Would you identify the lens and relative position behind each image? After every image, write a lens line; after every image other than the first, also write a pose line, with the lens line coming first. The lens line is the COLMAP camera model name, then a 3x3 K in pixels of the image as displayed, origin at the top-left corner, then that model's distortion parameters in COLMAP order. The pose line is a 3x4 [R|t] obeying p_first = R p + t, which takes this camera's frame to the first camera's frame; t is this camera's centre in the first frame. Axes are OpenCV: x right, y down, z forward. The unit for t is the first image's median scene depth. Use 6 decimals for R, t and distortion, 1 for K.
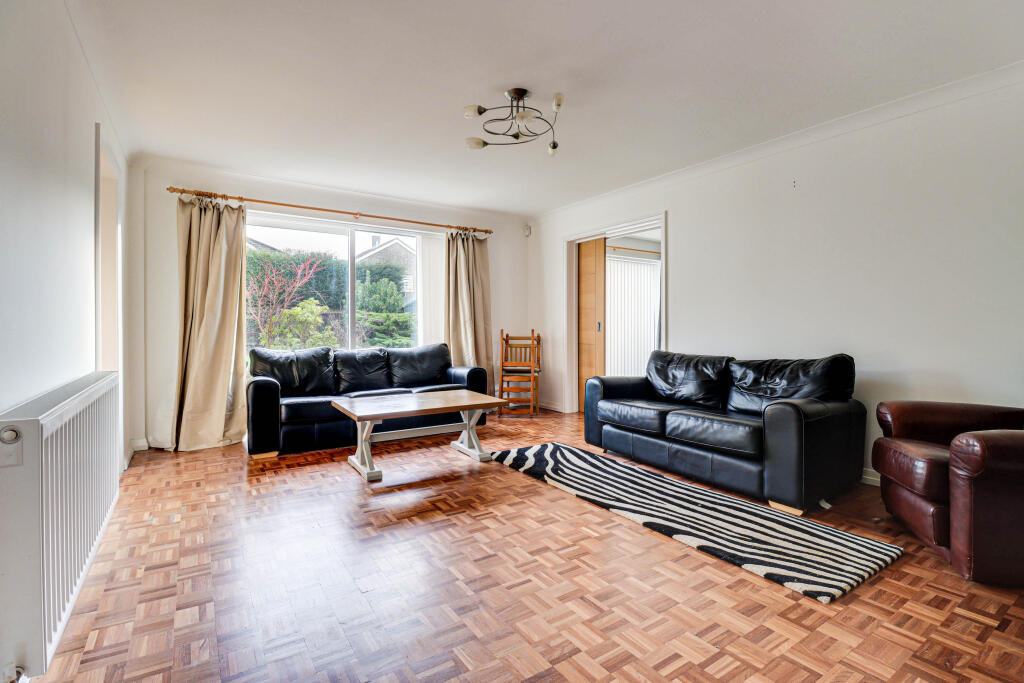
lens RADIAL K [[473.7, 0, 515.8], [0, 473.7, 330.1], [0, 0, 1]] dist [-0.020319, -0.000629]
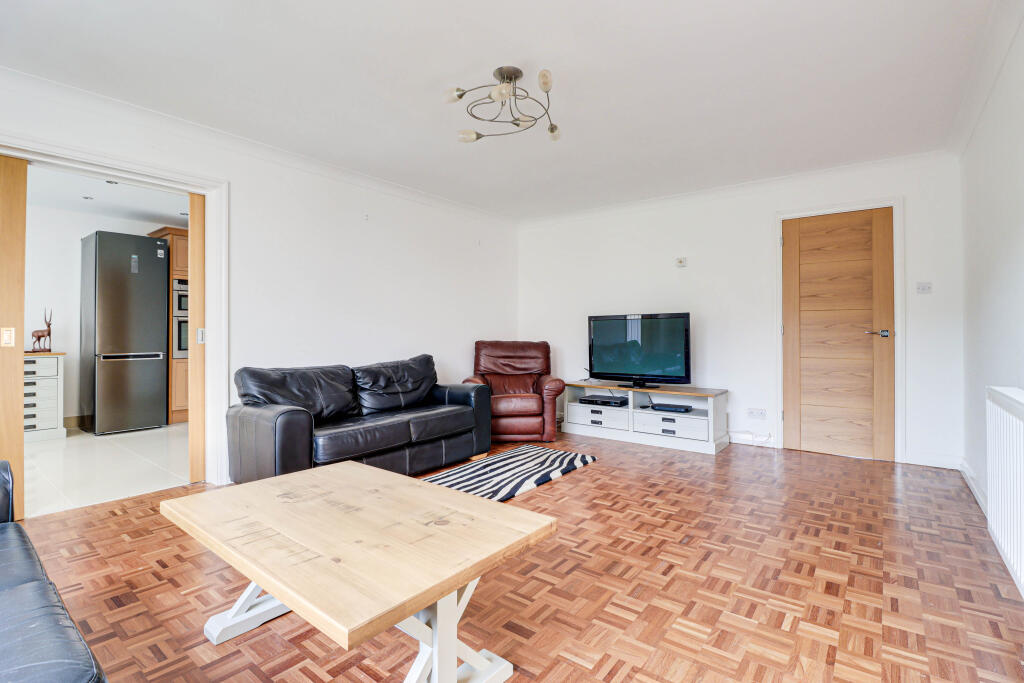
lens RADIAL K [[473.7, 0, 515.8], [0, 473.7, 330.1], [0, 0, 1]] dist [-0.020319, -0.000629]
pose [[-0.324330, 0.009651, 0.945895, -0.868733], [0.008083, 0.999940, -0.007431, -0.012222], [-0.945910, 0.005236, -0.324388, 1.333389]]
